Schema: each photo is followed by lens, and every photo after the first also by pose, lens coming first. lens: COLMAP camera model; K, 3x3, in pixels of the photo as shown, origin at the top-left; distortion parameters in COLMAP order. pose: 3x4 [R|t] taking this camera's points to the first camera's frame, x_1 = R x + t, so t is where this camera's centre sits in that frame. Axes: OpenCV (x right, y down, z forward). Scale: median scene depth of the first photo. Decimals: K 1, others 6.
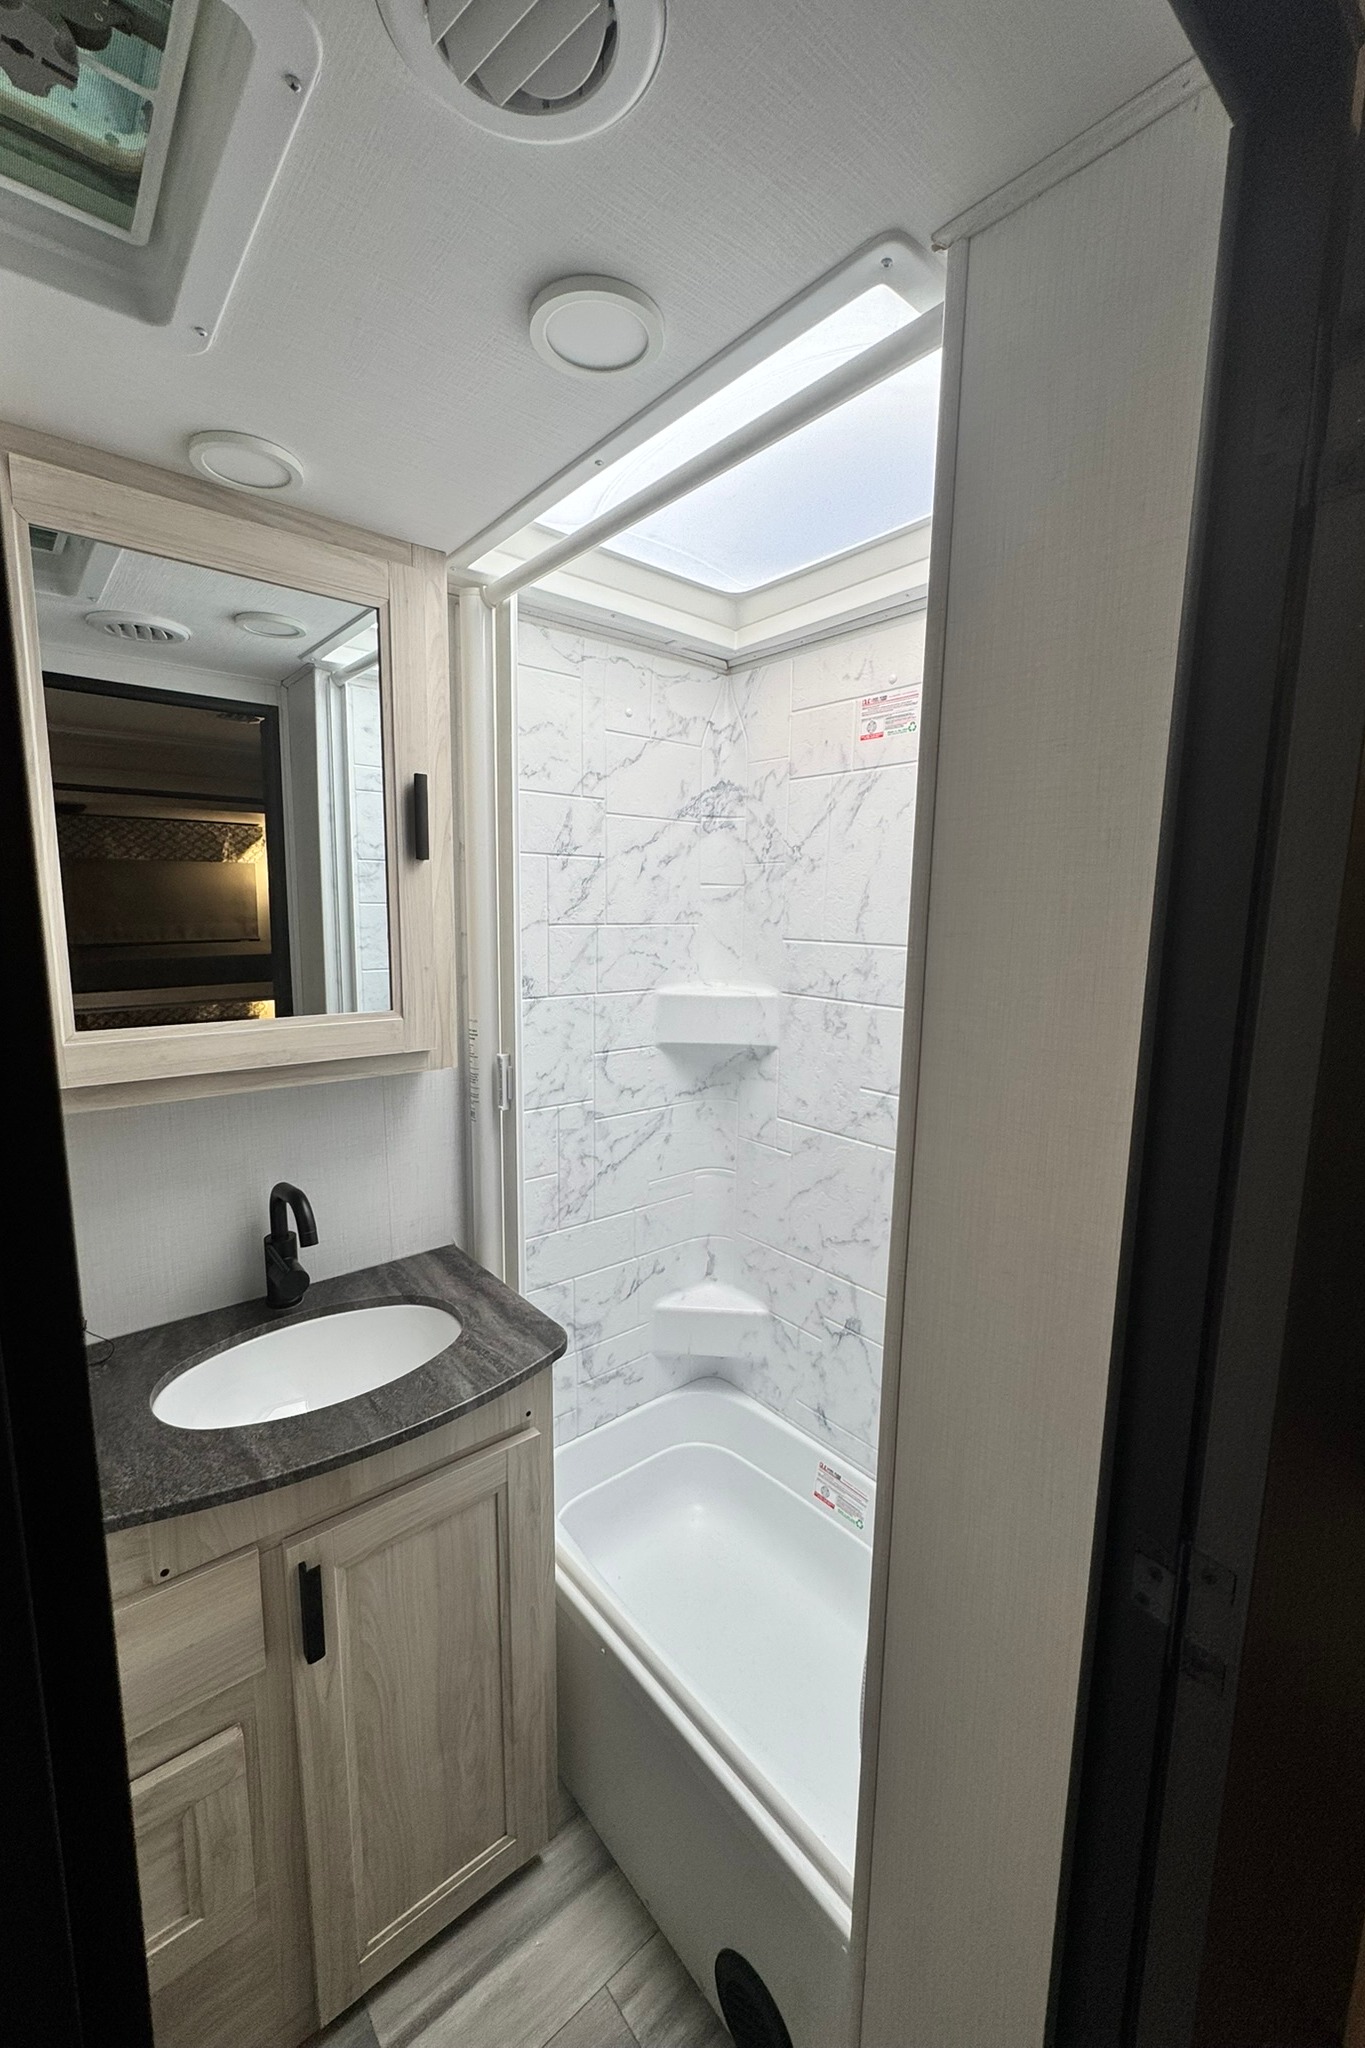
lens RADIAL K [[823.0, 0, 681.9], [0, 823.0, 1022.7], [0, 0, 1]] dist [-0.002069, 0.000249]
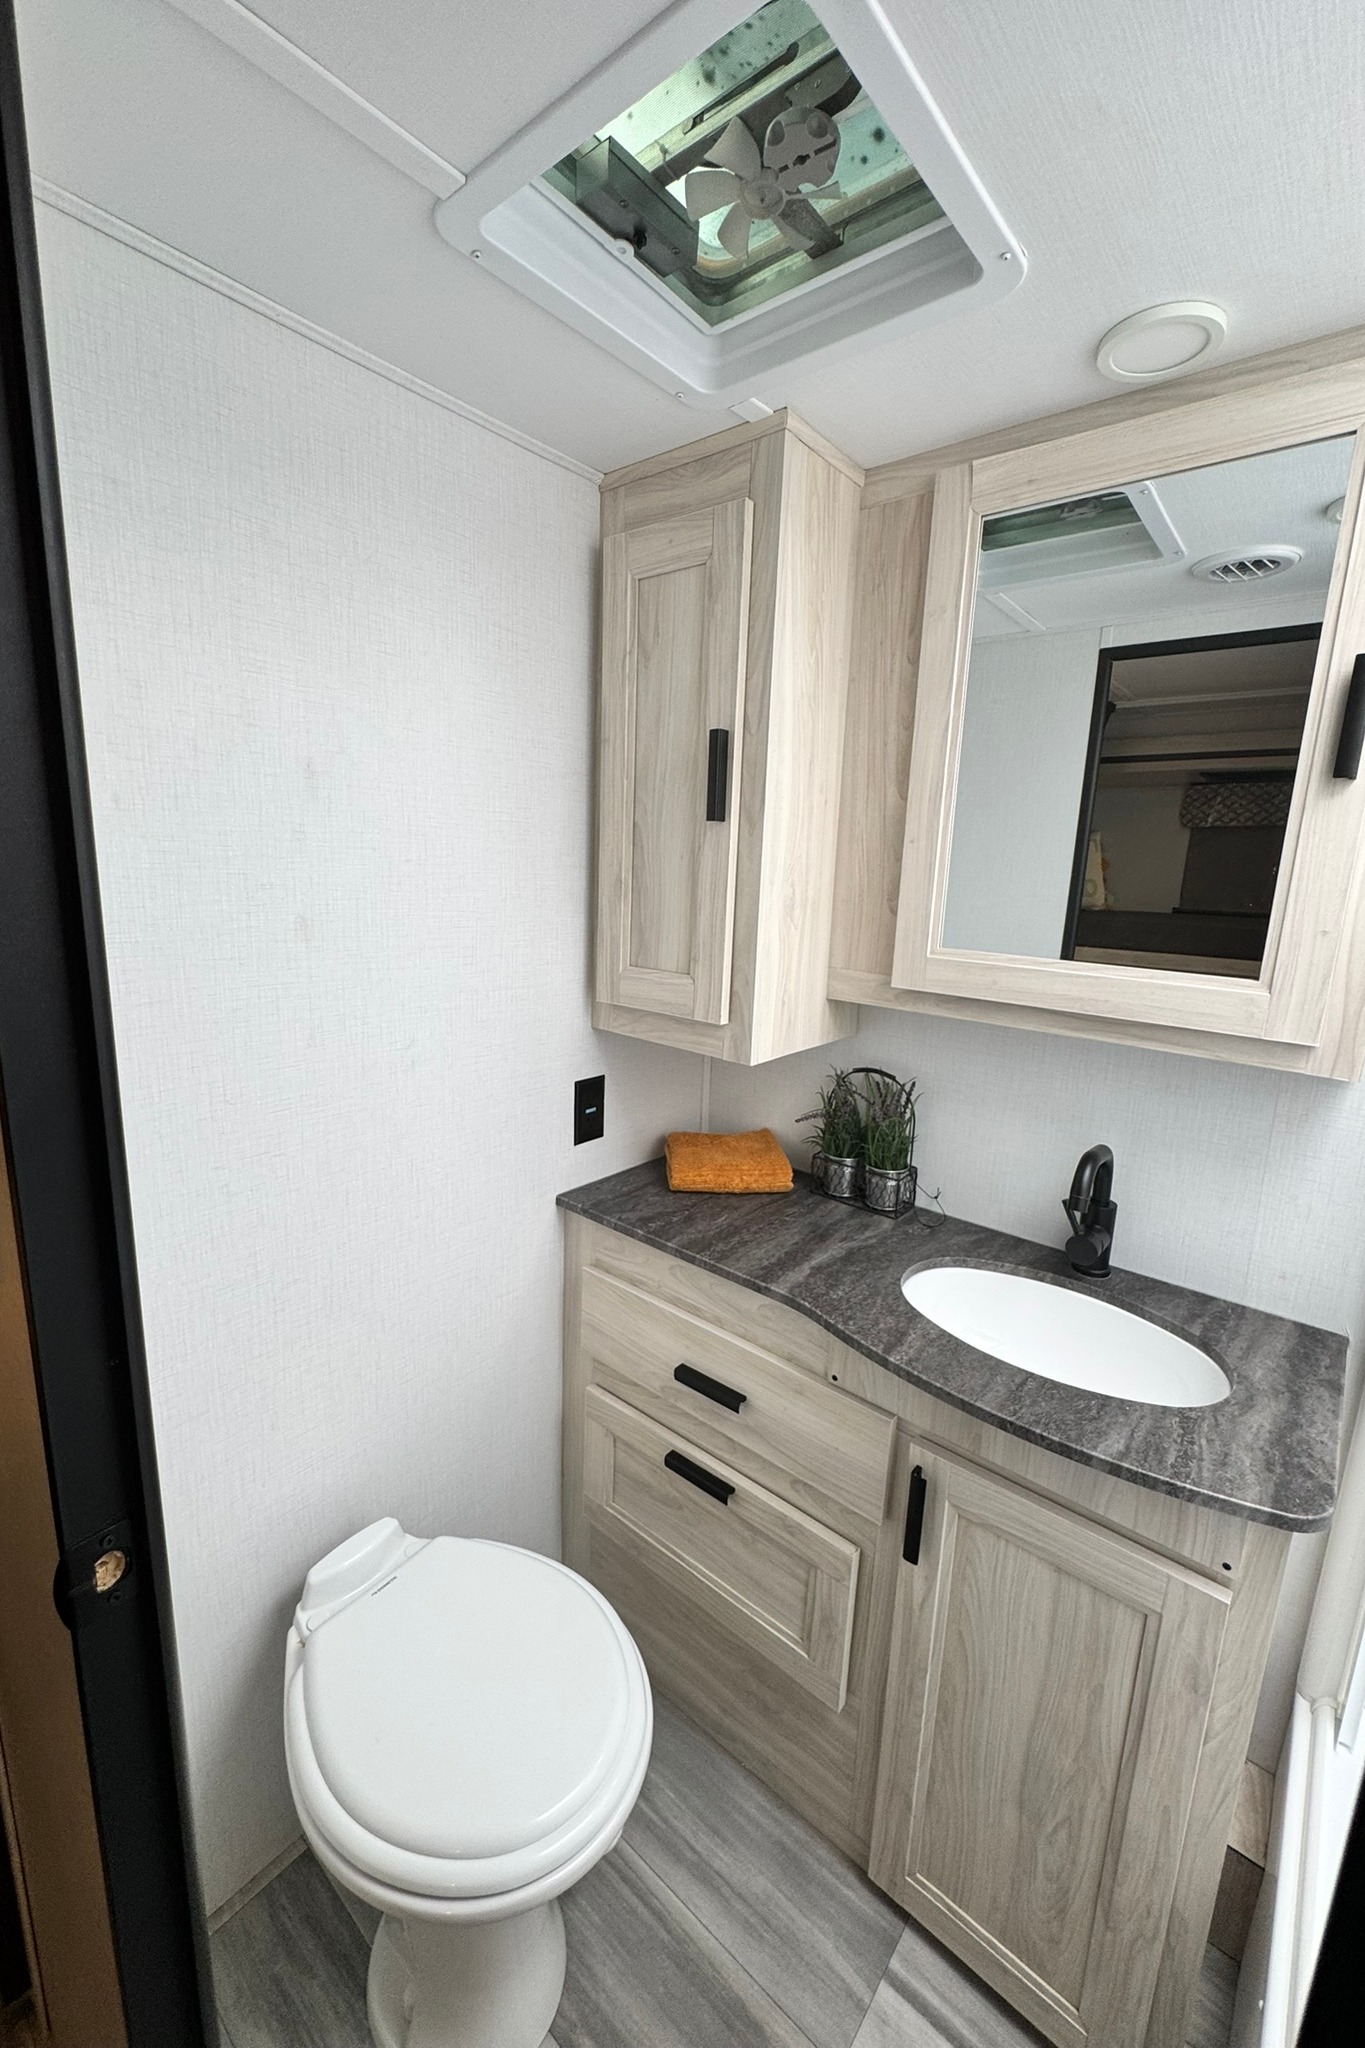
lens RADIAL K [[823.0, 0, 681.9], [0, 823.0, 1021.9], [0, 0, 1]] dist [-0.002069, 0.000249]
pose [[0.173230, 0.188598, -0.966655, 0.342979], [-0.176556, 0.971541, 0.157912, -0.005346], [0.968927, 0.143313, 0.201598, 0.362118]]
